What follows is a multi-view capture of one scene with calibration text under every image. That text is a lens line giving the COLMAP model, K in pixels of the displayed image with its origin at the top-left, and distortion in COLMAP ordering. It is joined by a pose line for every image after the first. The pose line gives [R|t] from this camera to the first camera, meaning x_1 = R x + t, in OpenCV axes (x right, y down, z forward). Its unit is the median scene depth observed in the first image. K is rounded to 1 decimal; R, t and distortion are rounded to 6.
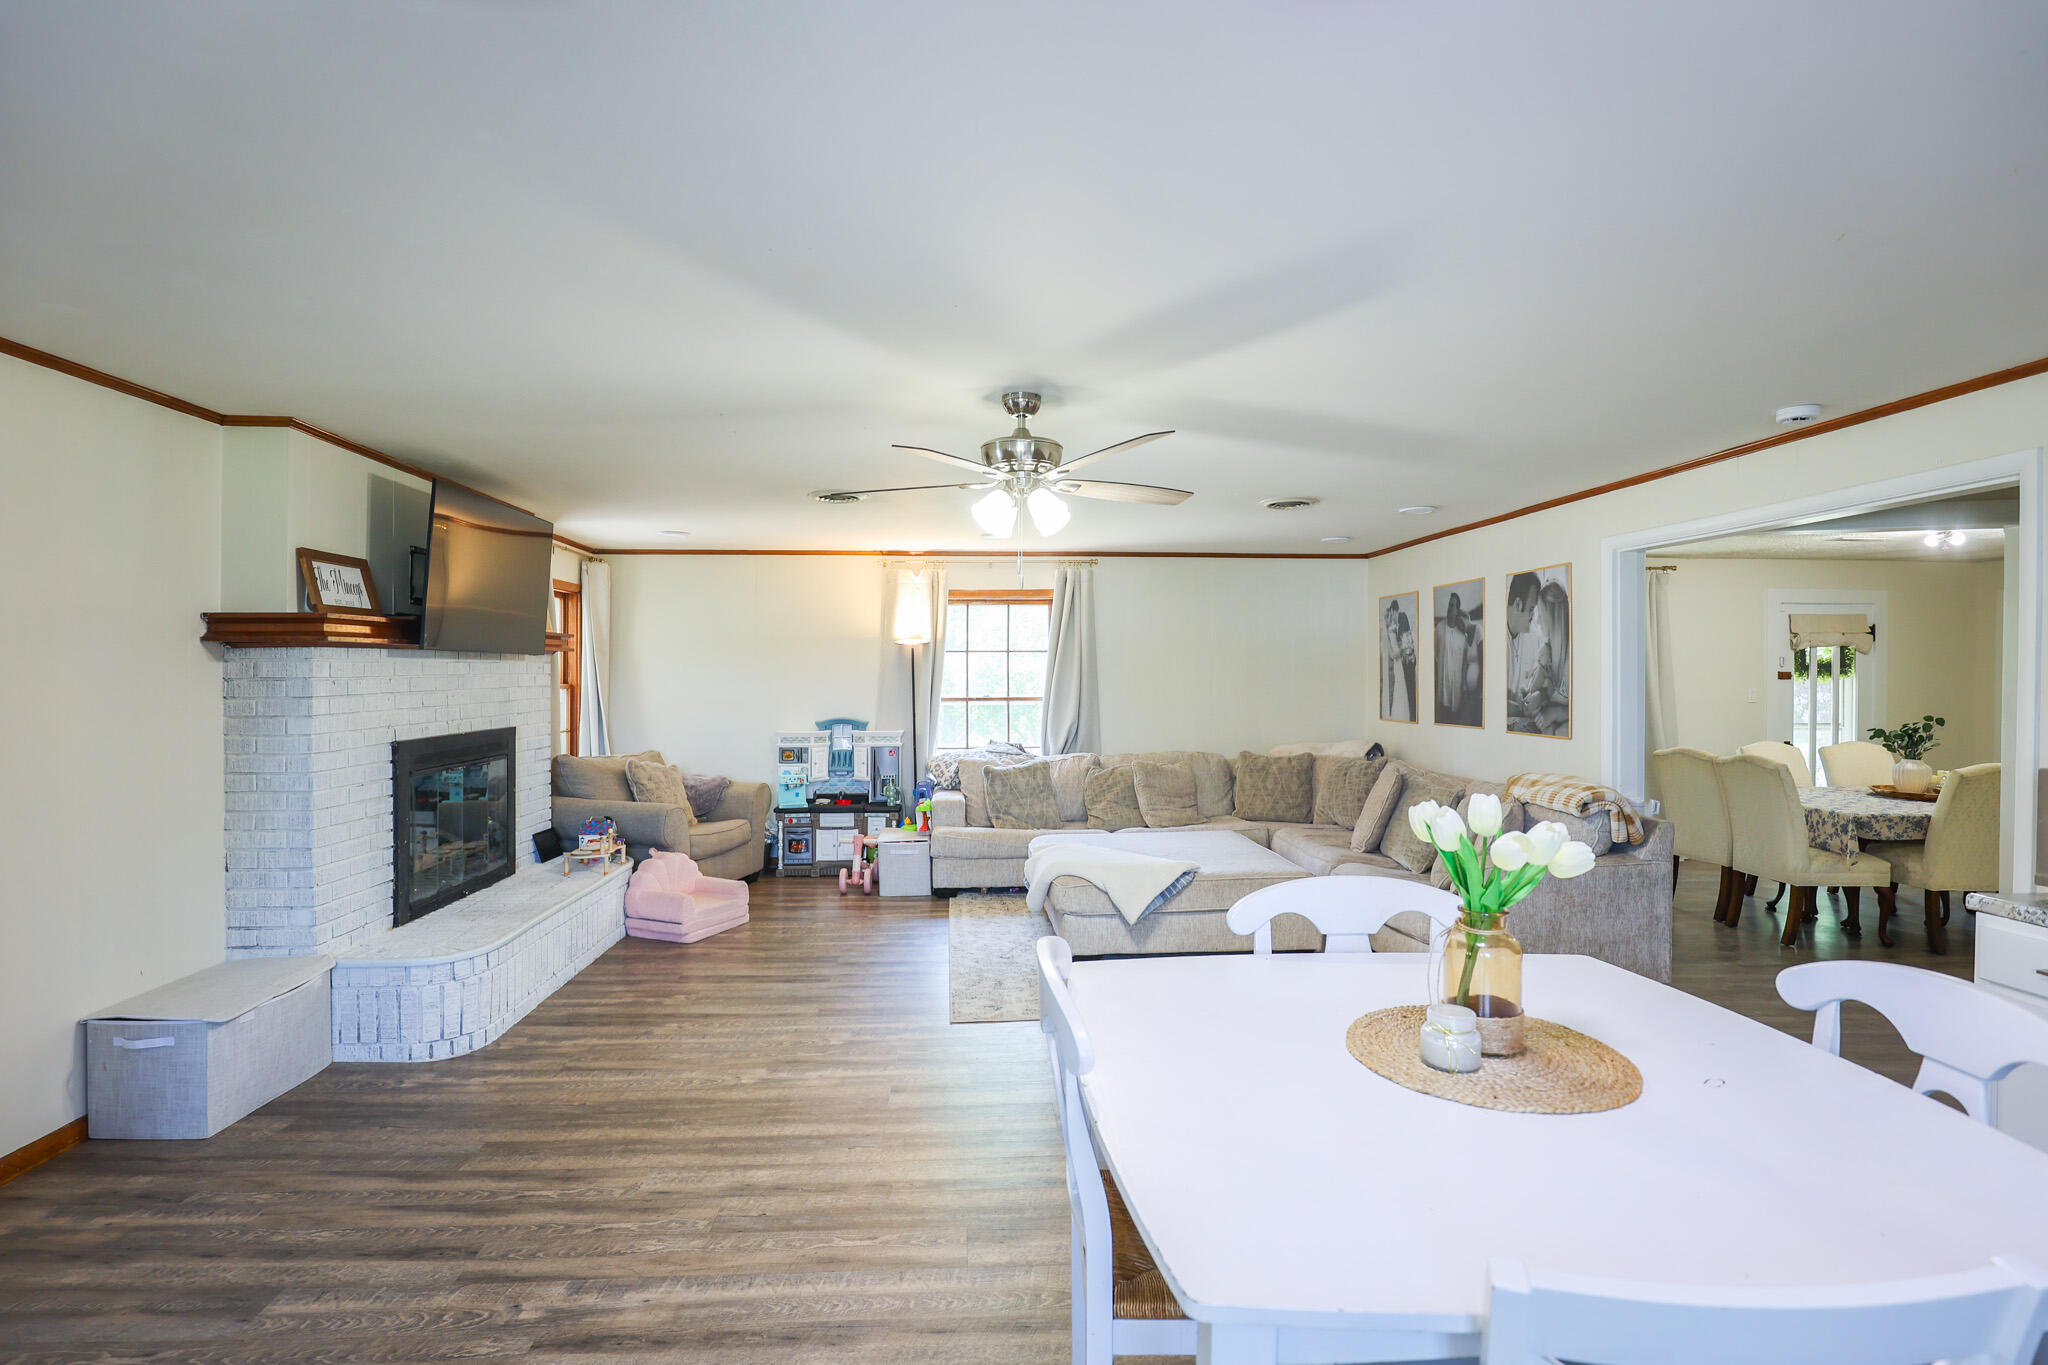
lens RADIAL K [[990.7, 0, 1022.0], [0, 990.7, 677.0], [0, 0, 1]] dist [-0.031547, 0.005035]
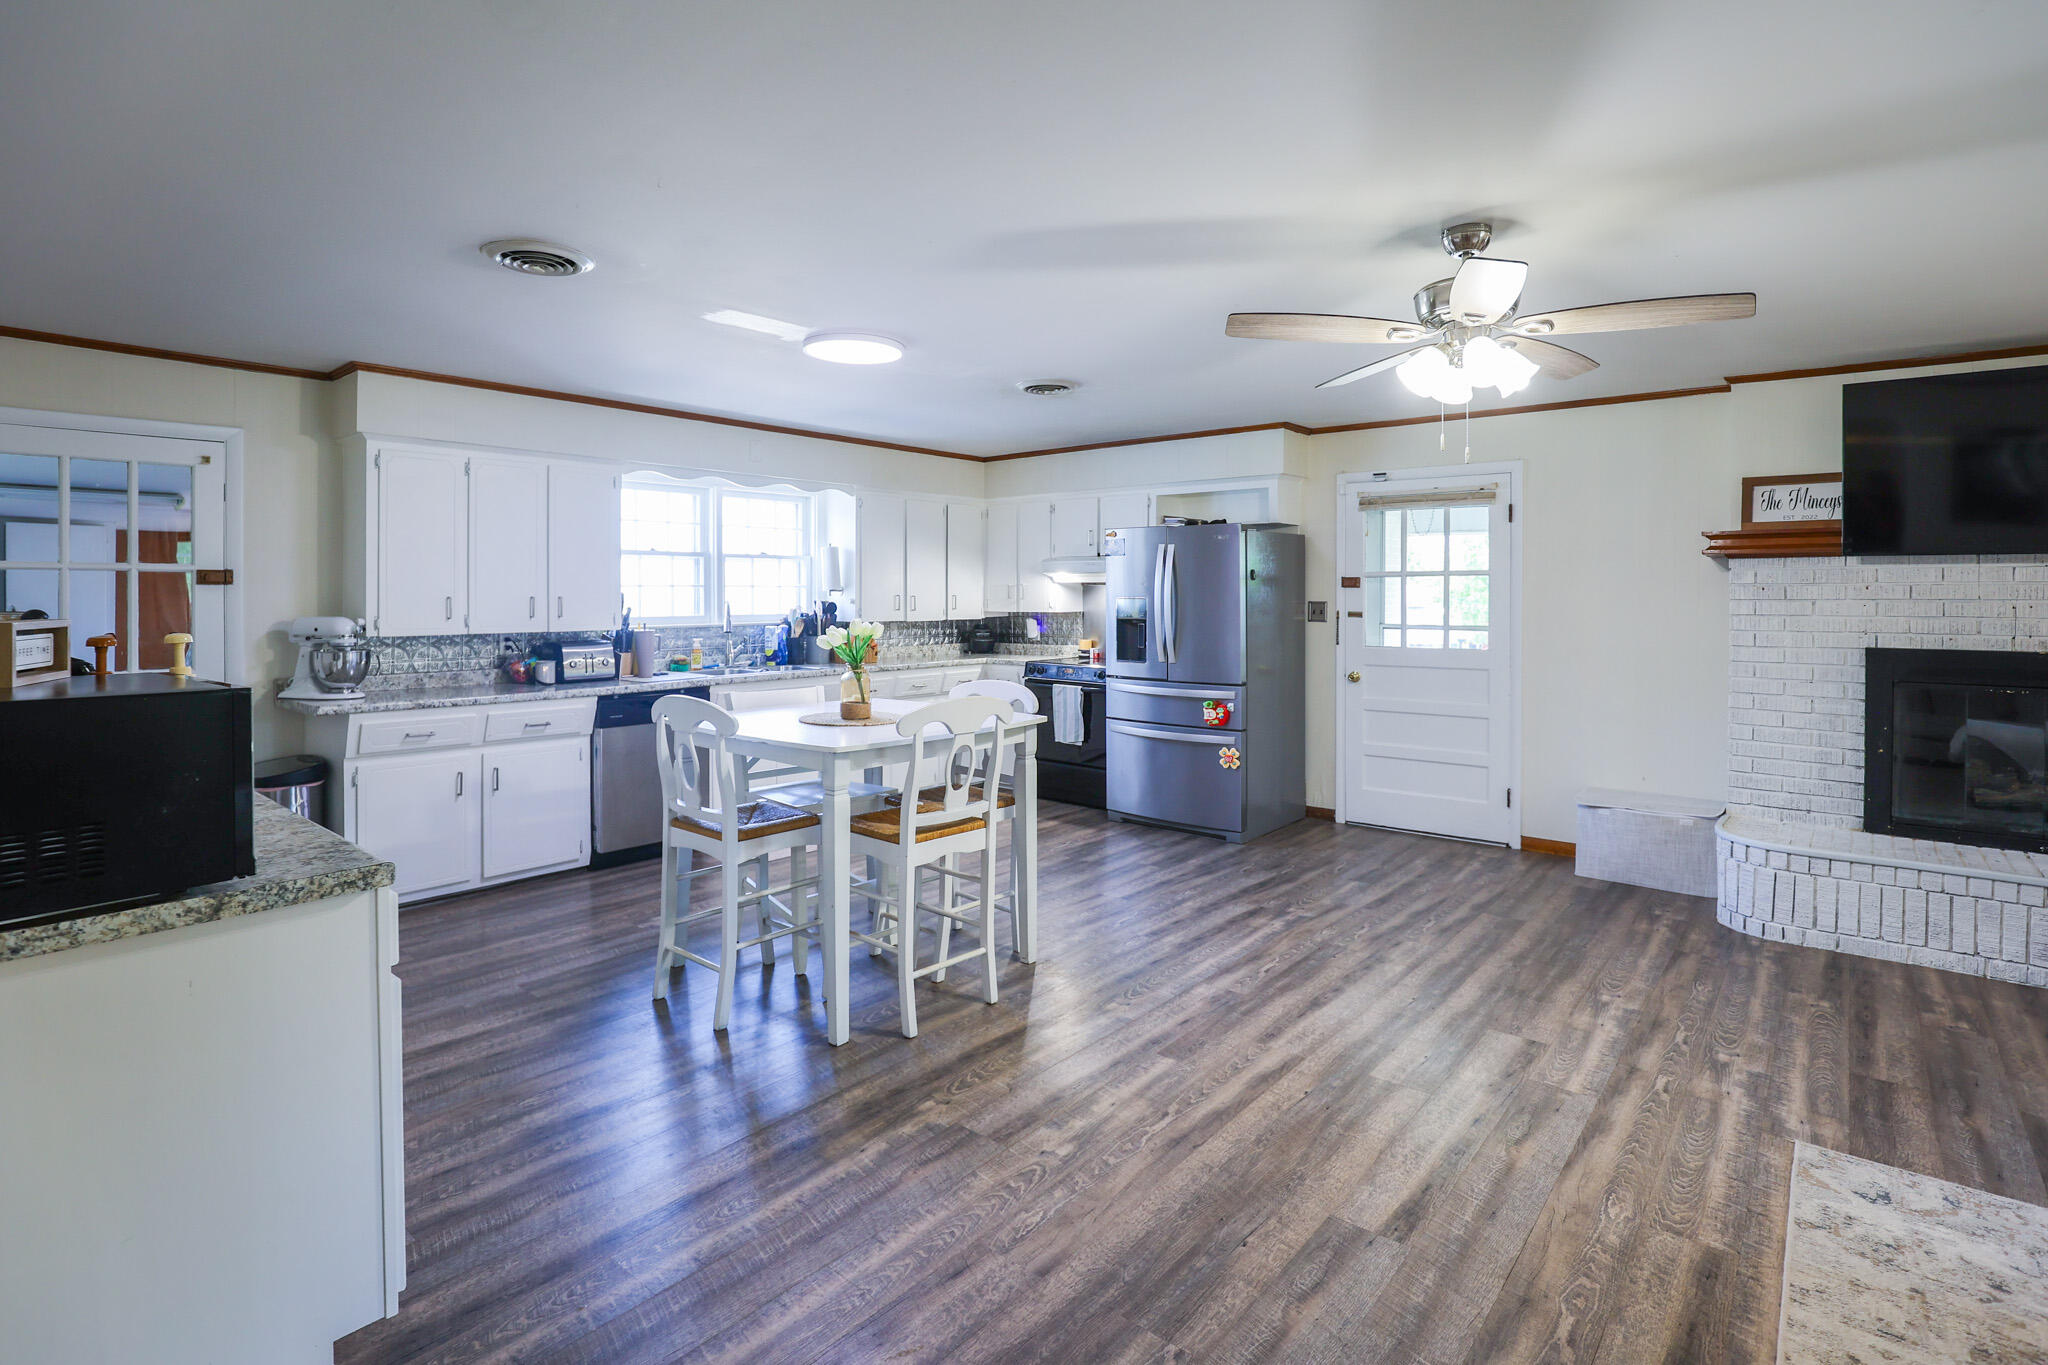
lens RADIAL K [[990.7, 0, 1027.8], [0, 990.7, 601.7], [0, 0, 1]] dist [-0.031547, 0.005035]
pose [[-0.692497, 0.002163, -0.721417, 0.507950], [-0.010876, 0.999851, 0.013437, 0.009556], [0.721339, 0.017151, -0.692370, 0.786740]]
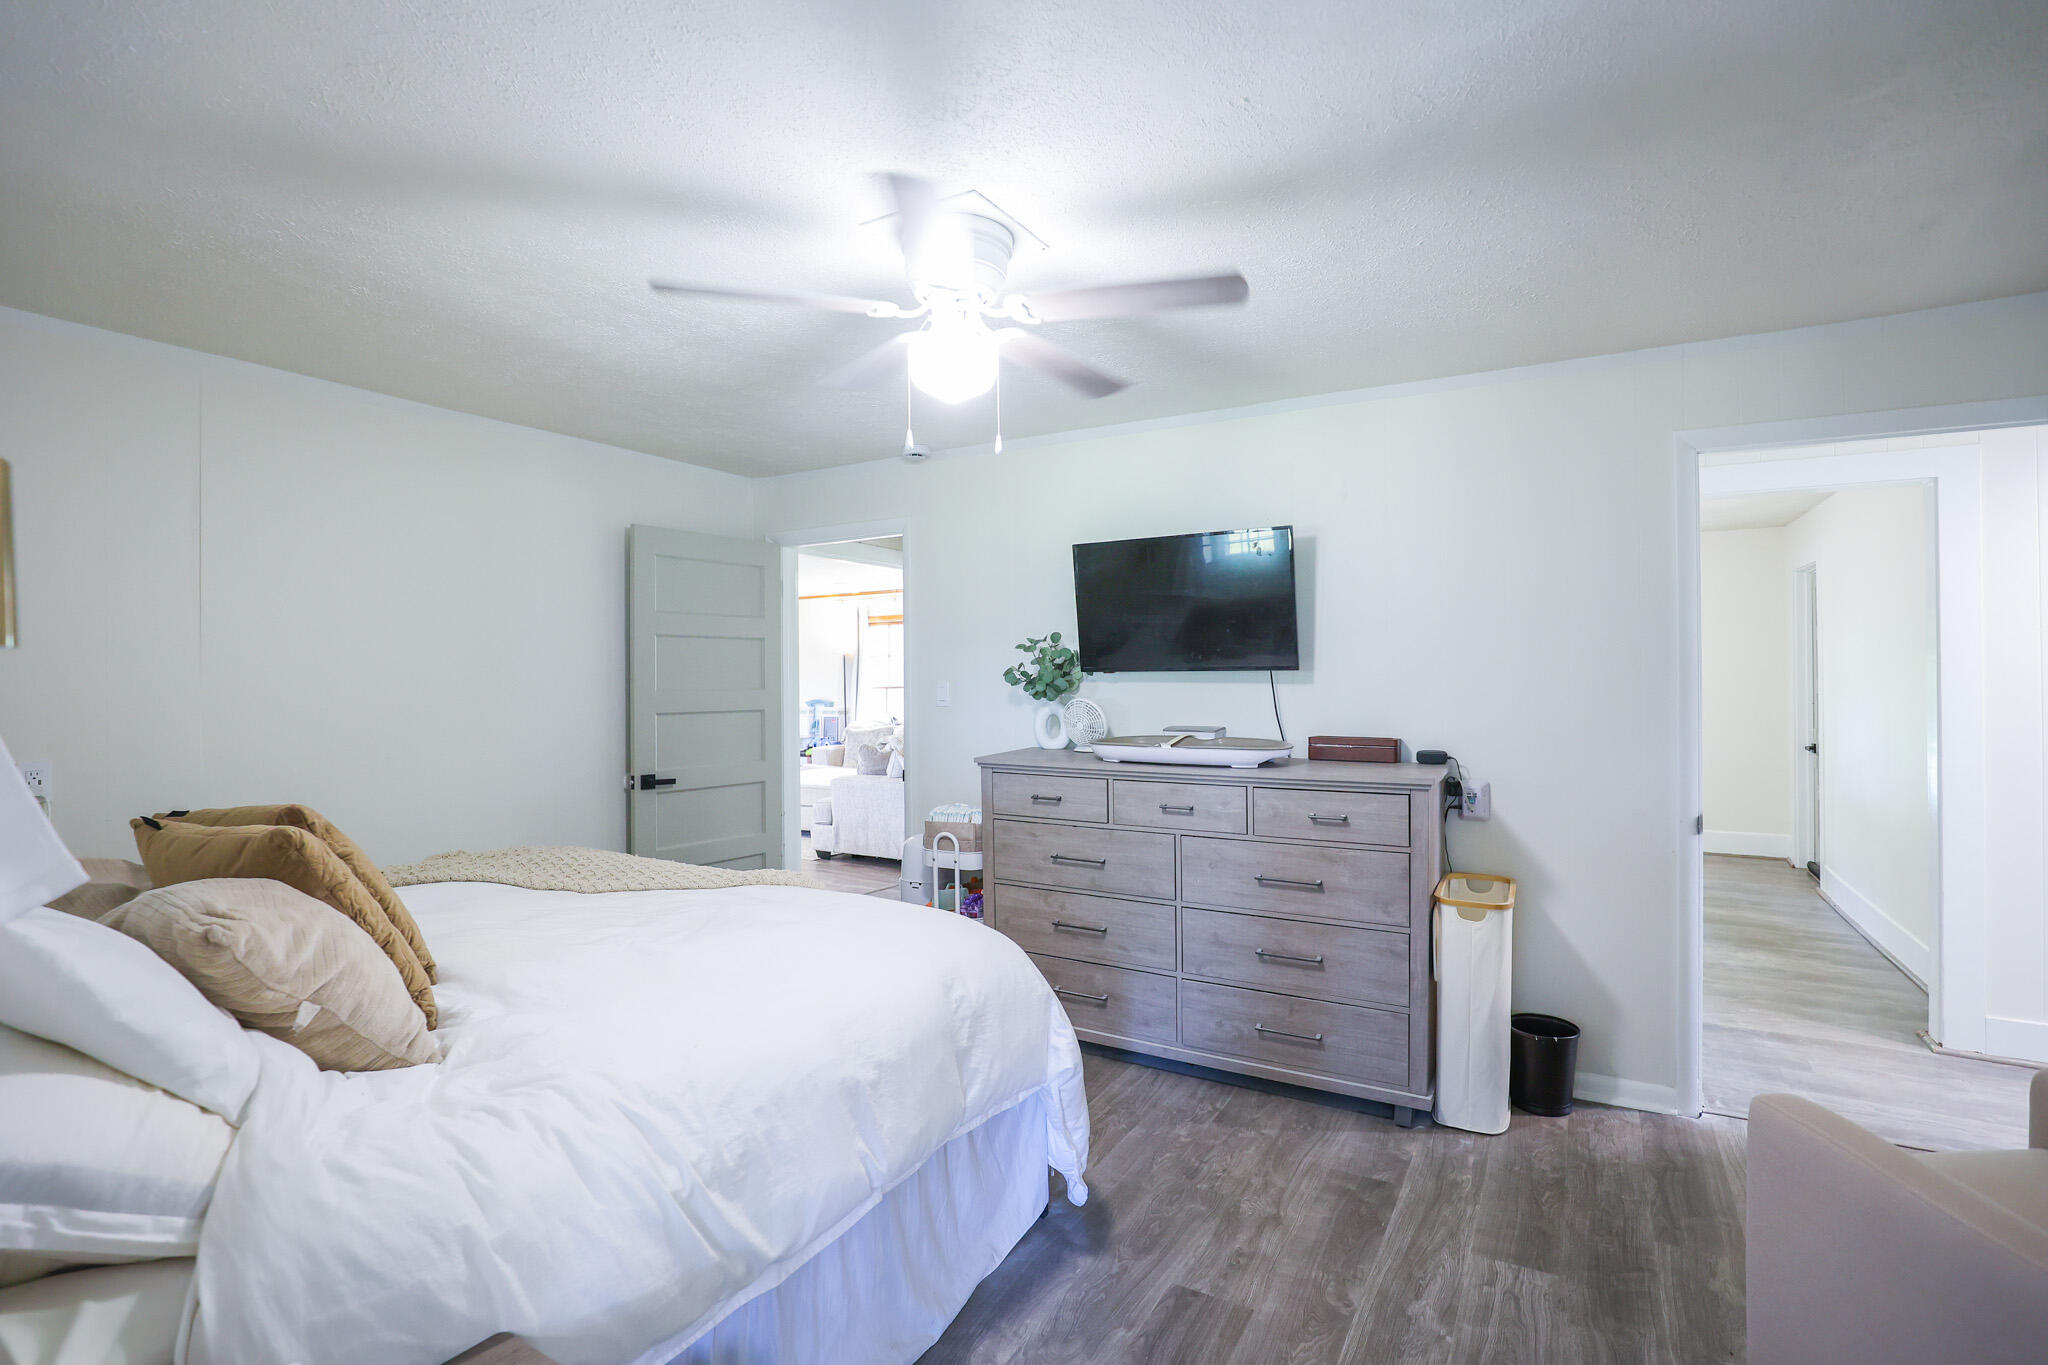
lens RADIAL K [[977.4, 0, 1025.5], [0, 977.4, 679.4], [0, 0, 1]] dist [-0.031812, 0.005190]
pose [[0.819359, -0.009178, -0.573208, 1.333020], [0.009558, 0.999952, -0.002349, 0.020702], [0.573202, -0.003554, 0.819407, -0.149120]]
